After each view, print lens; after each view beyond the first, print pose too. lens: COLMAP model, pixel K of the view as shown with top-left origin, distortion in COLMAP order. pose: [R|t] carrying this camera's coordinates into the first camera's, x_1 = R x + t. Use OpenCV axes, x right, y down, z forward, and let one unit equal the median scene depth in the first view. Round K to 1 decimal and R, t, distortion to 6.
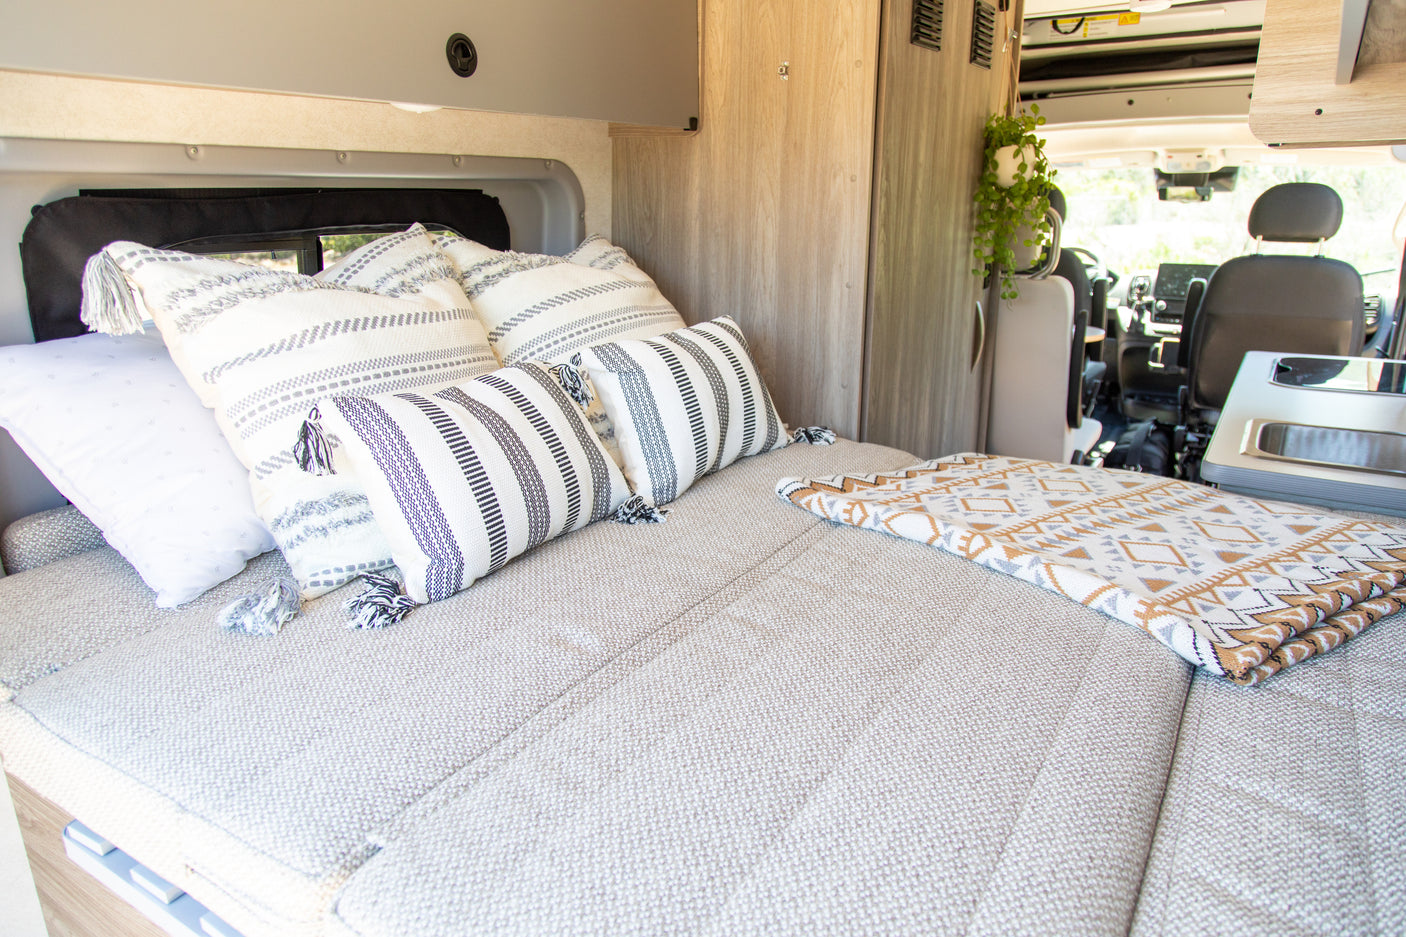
lens RADIAL K [[920.4, 0, 703.0], [0, 920.4, 468.5], [0, 0, 1]] dist [0.003484, 0.001153]
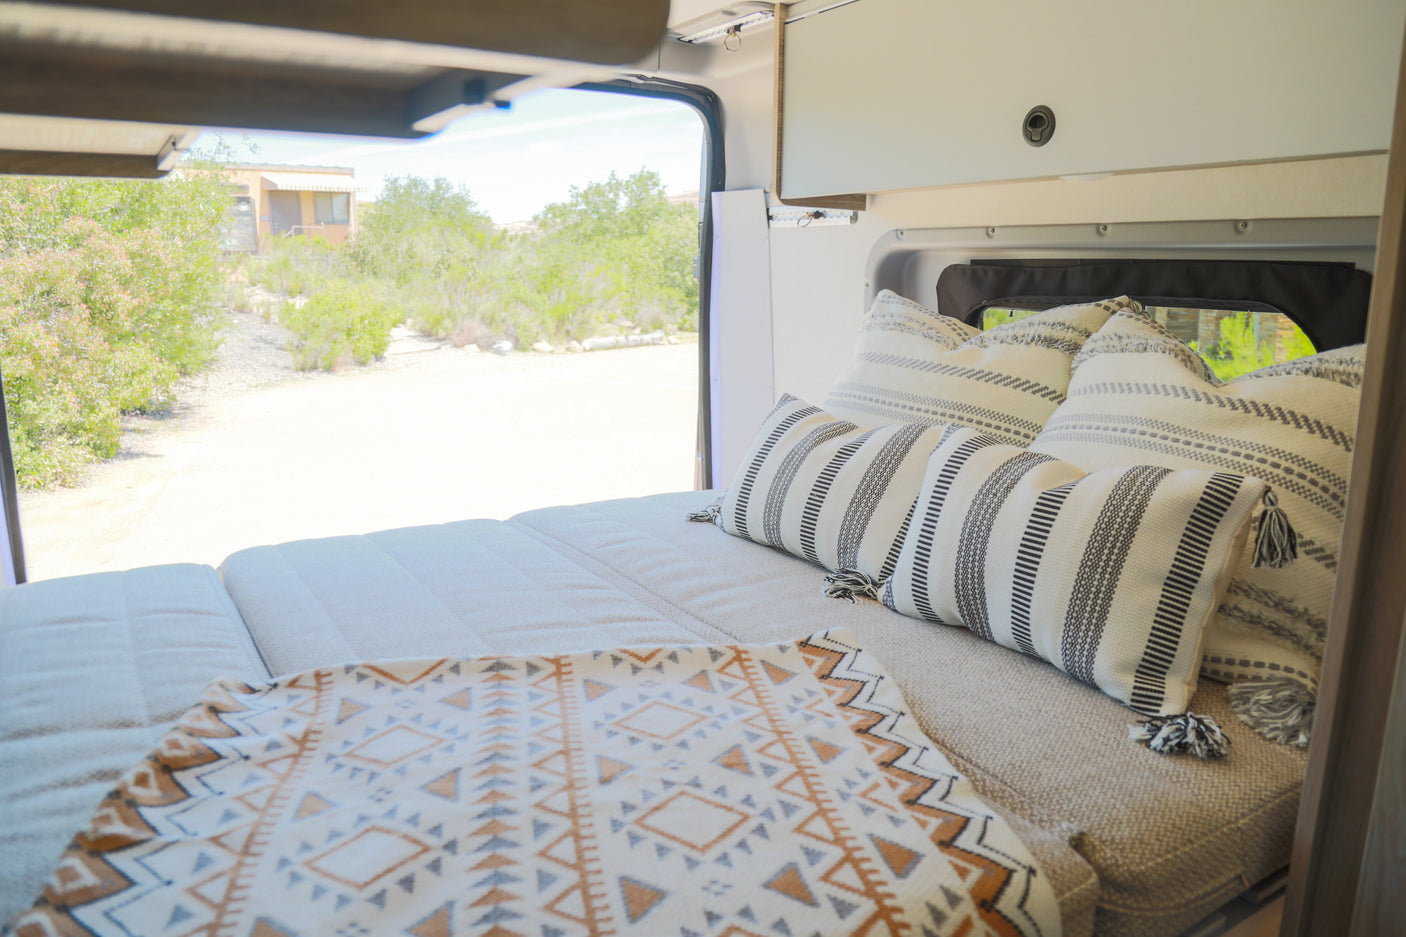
lens RADIAL K [[689.2, 0, 703.0], [0, 689.2, 468.5], [0, 0, 1]] dist [0.000421, -0.000234]
pose [[-0.286806, 0.279888, -0.916190, 0.505606], [-0.287204, 0.887257, 0.360956, -0.238485], [0.913923, 0.366658, -0.174086, 0.784217]]
